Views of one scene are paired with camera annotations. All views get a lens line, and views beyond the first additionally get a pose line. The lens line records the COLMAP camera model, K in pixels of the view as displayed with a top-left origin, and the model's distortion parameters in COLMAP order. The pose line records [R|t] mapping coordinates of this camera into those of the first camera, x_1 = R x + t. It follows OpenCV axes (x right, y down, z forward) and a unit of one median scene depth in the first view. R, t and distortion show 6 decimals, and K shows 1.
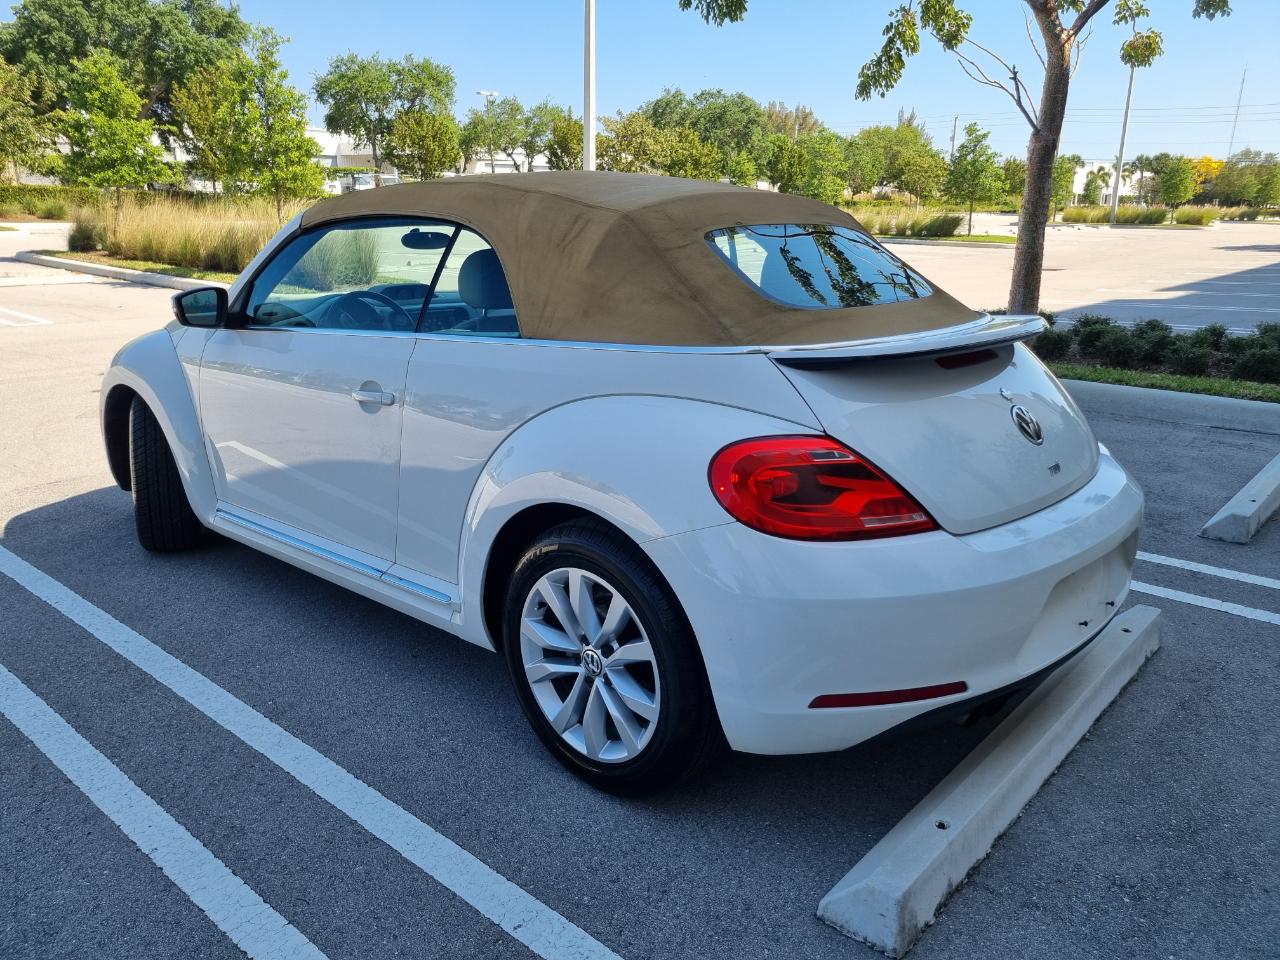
lens RADIAL K [[965.9, 0, 640.0], [0, 965.9, 480.0], [0, 0, 1]] dist [0.053899, -0.037447]
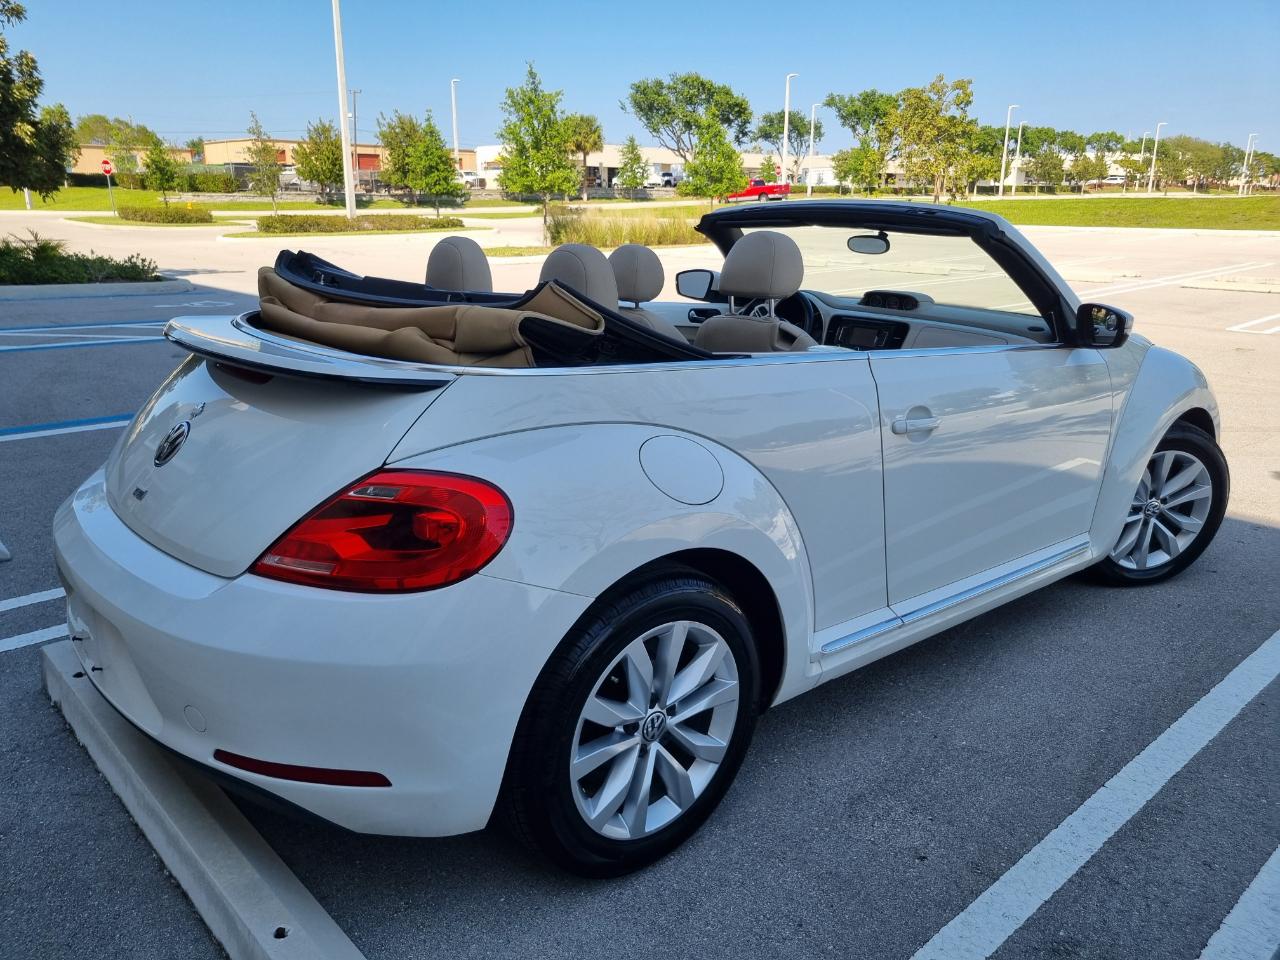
lens RADIAL K [[971.5, 0, 643.0], [0, 971.5, 472.5], [0, 0, 1]] dist [0.044396, -0.034044]
pose [[-0.110726, 0.260774, -0.959029, 0.073480], [-0.279186, 0.917945, 0.281837, -0.024543], [0.953832, 0.298954, -0.028836, 0.087136]]
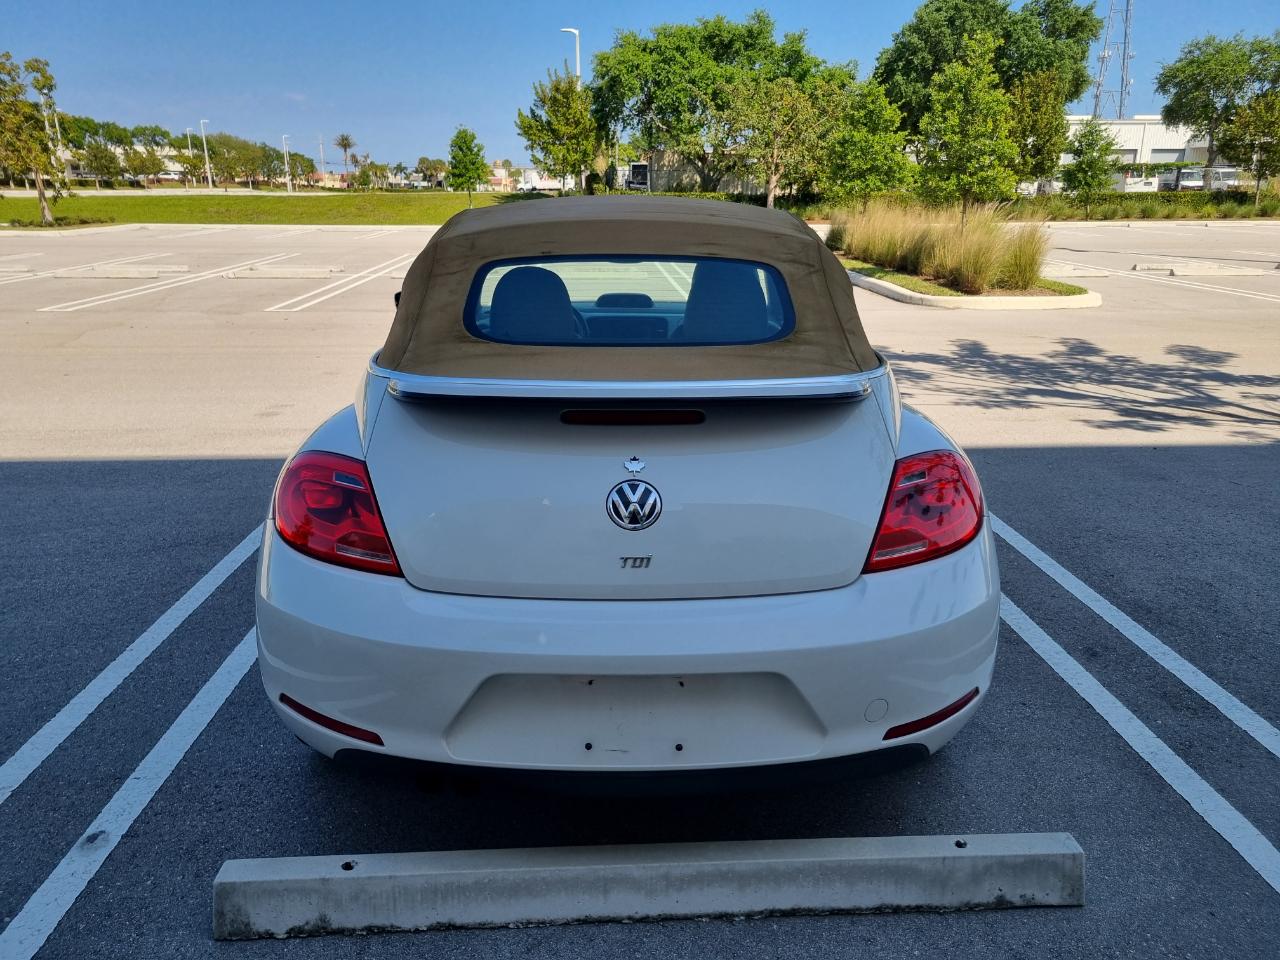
lens RADIAL K [[963.7, 0, 655.5], [0, 963.7, 486.0], [0, 0, 1]] dist [0.054718, -0.036171]
pose [[0.696834, 0.197693, -0.689449, 0.059507], [-0.192470, 0.977547, 0.085771, -0.008977], [0.690925, 0.072930, 0.719238, 0.024601]]
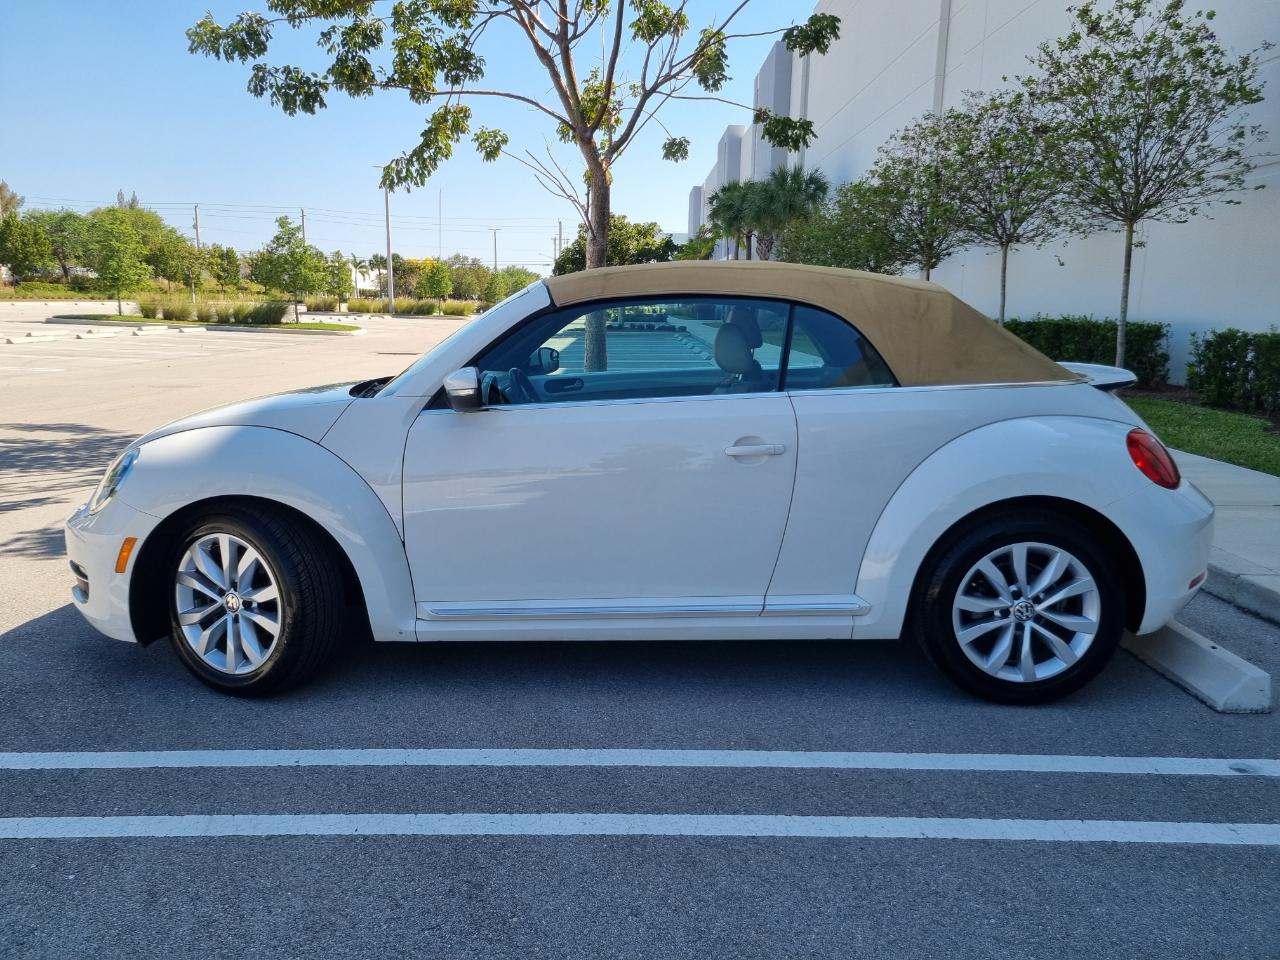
lens RADIAL K [[963.7, 0, 655.5], [0, 963.7, 486.0], [0, 0, 1]] dist [0.054718, -0.036171]
pose [[0.742197, -0.116144, 0.660041, -0.078567], [0.169279, 0.985422, -0.016949, -0.003167], [-0.648451, 0.124311, 0.751038, 0.016180]]
